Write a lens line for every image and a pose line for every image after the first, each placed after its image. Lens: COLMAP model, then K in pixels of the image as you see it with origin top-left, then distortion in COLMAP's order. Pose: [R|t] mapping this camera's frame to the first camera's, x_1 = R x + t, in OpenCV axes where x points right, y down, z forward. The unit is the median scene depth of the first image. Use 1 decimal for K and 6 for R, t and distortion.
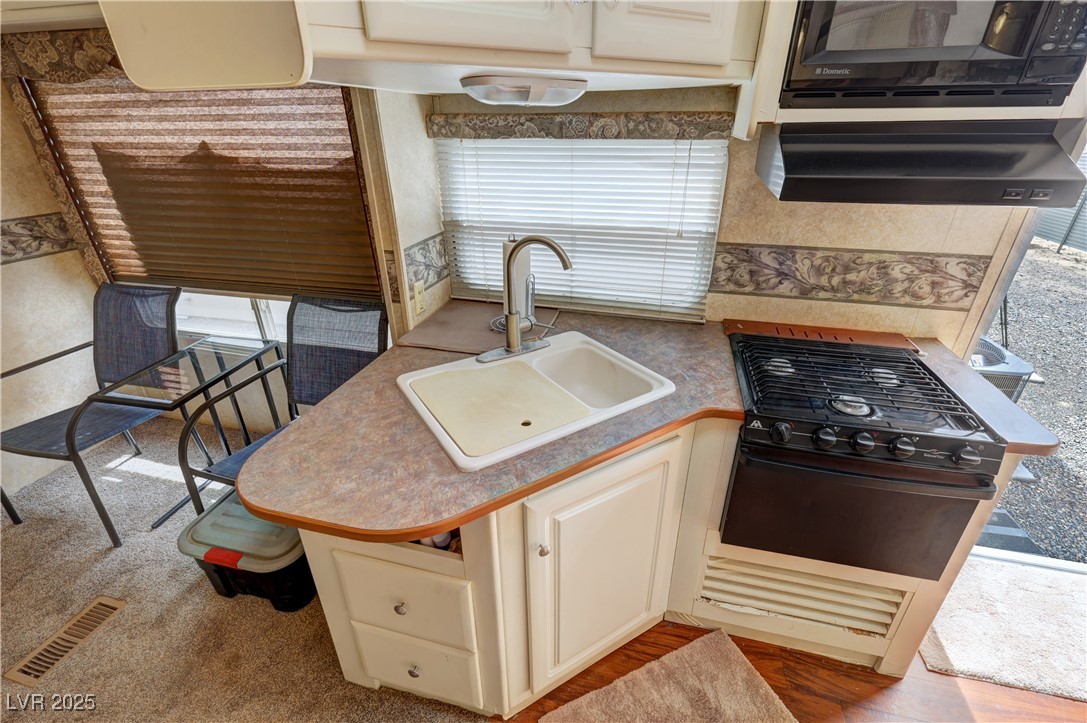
lens RADIAL K [[474.2, 0, 543.5], [0, 474.2, 361.5], [0, 0, 1]] dist [0.003740, -0.000308]
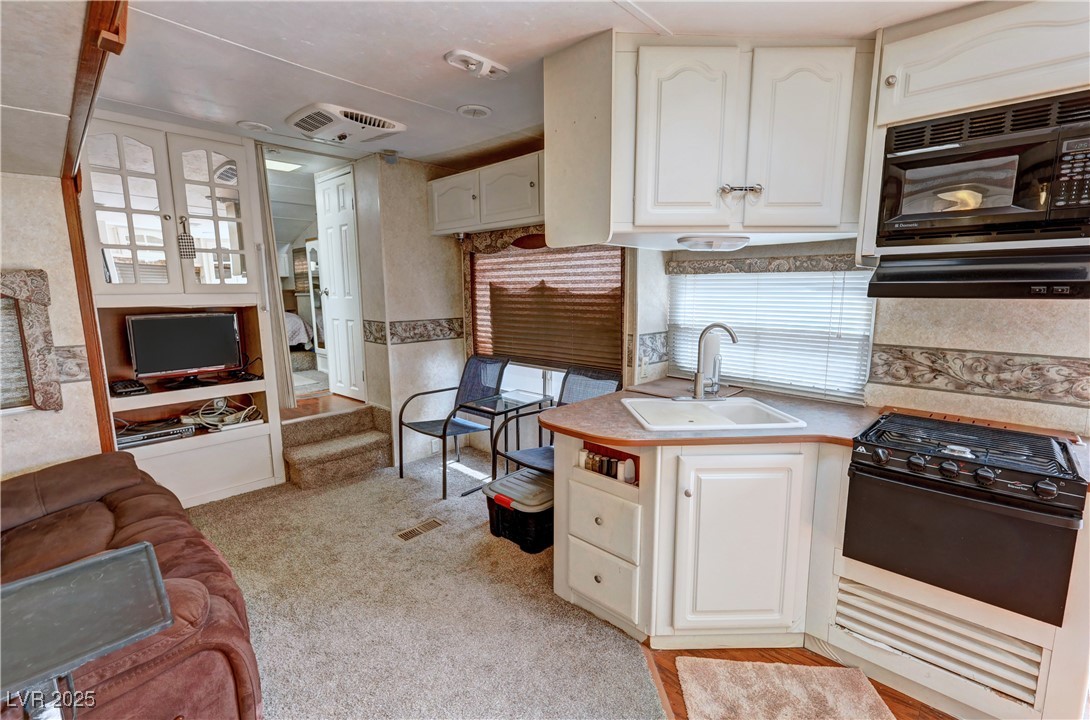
lens RADIAL K [[481.1, 0, 545.0], [0, 481.1, 360.0], [0, 0, 1]] dist [0.000790, 0.000030]
pose [[0.873792, 0.073809, -0.480666, 0.208970], [-0.219254, 0.942047, -0.253920, 0.314172], [0.434069, 0.327261, 0.839336, -0.471397]]
